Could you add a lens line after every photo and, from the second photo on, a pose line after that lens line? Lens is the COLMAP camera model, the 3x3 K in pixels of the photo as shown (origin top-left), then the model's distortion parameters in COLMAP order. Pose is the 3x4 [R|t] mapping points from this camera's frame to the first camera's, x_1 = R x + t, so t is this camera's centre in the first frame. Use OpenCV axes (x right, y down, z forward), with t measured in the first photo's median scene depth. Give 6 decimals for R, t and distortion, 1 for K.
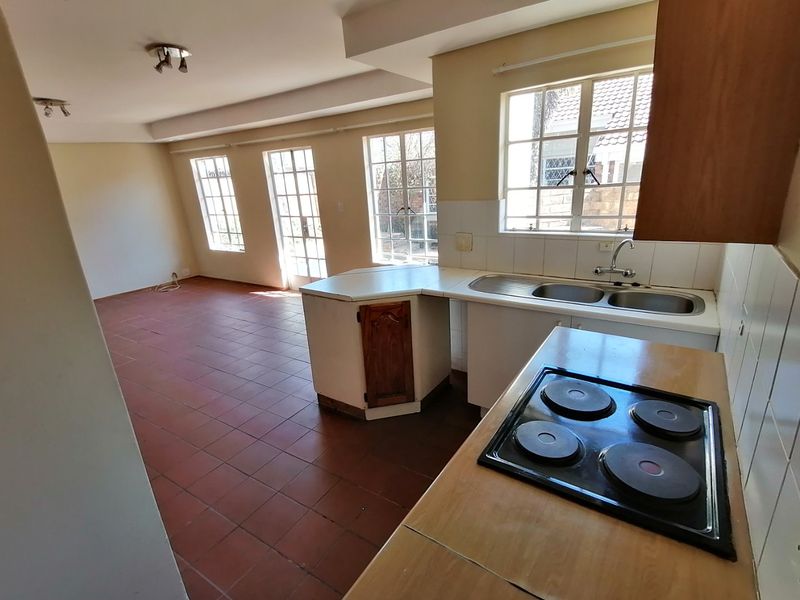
lens RADIAL K [[398.4, 0, 400.6], [0, 398.4, 303.6], [0, 0, 1]] dist [0.040790, -0.003256]
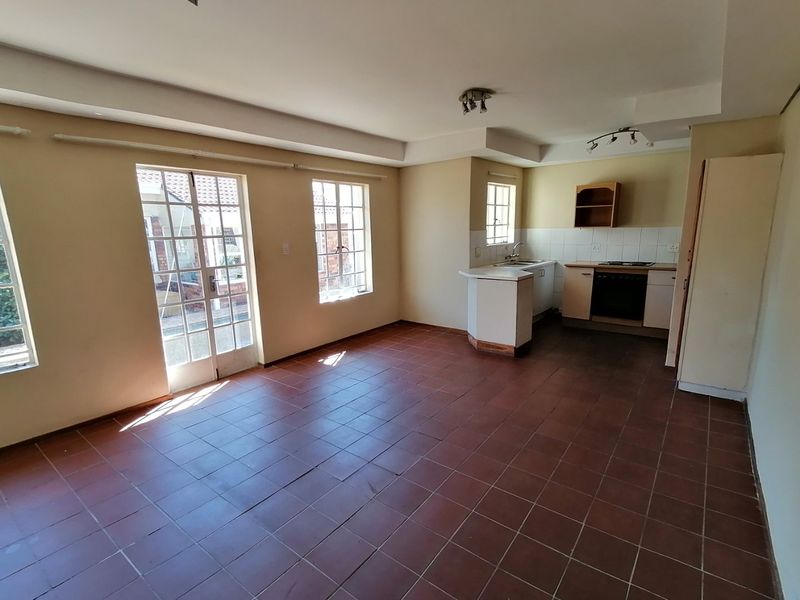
lens RADIAL K [[398.4, 0, 399.2], [0, 398.4, 301.4], [0, 0, 1]] dist [0.040790, -0.003256]
pose [[0.068873, -0.136478, 0.988246, -0.907211], [0.316088, 0.942547, 0.108138, -0.135109], [-0.946227, 0.304925, 0.108055, 0.634146]]
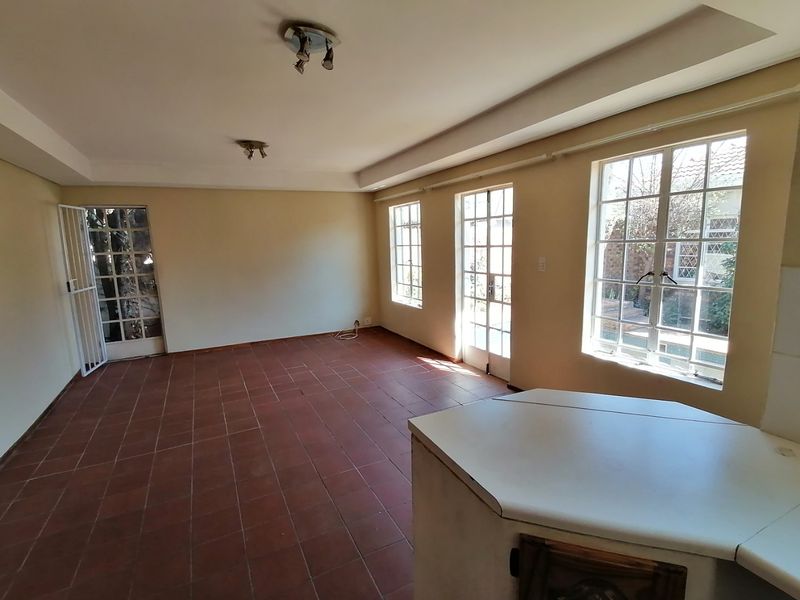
lens RADIAL K [[398.4, 0, 400.8], [0, 398.4, 307.0], [0, 0, 1]] dist [0.040790, -0.003256]
pose [[0.870614, 0.114985, -0.478341, -0.020045], [-0.172666, 0.981868, -0.078240, -0.065510], [0.460671, 0.150710, 0.874682, 0.261326]]
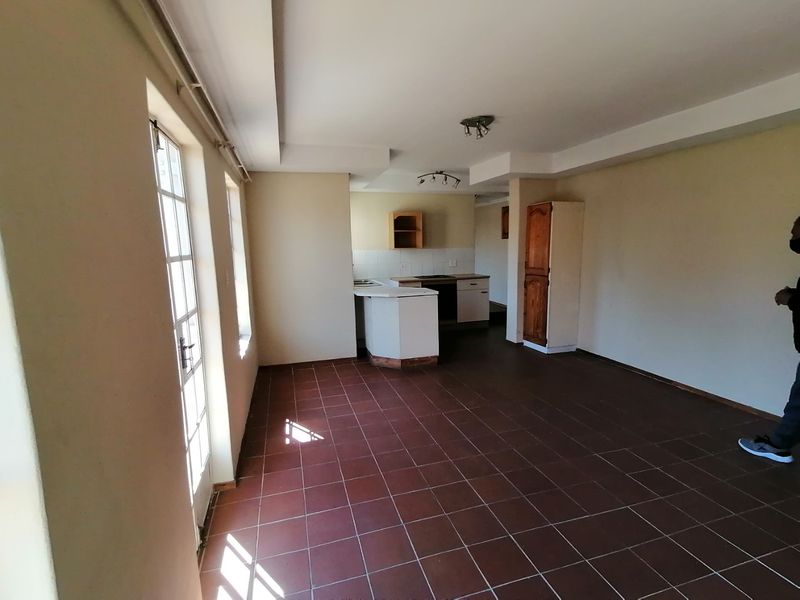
lens RADIAL K [[398.4, 0, 405.0], [0, 398.4, 302.6], [0, 0, 1]] dist [0.040790, -0.003256]
pose [[-0.780404, -0.023979, 0.624816, -0.598948], [0.243109, 0.909007, 0.338532, -0.299115], [-0.576080, 0.416090, -0.703563, 1.117836]]
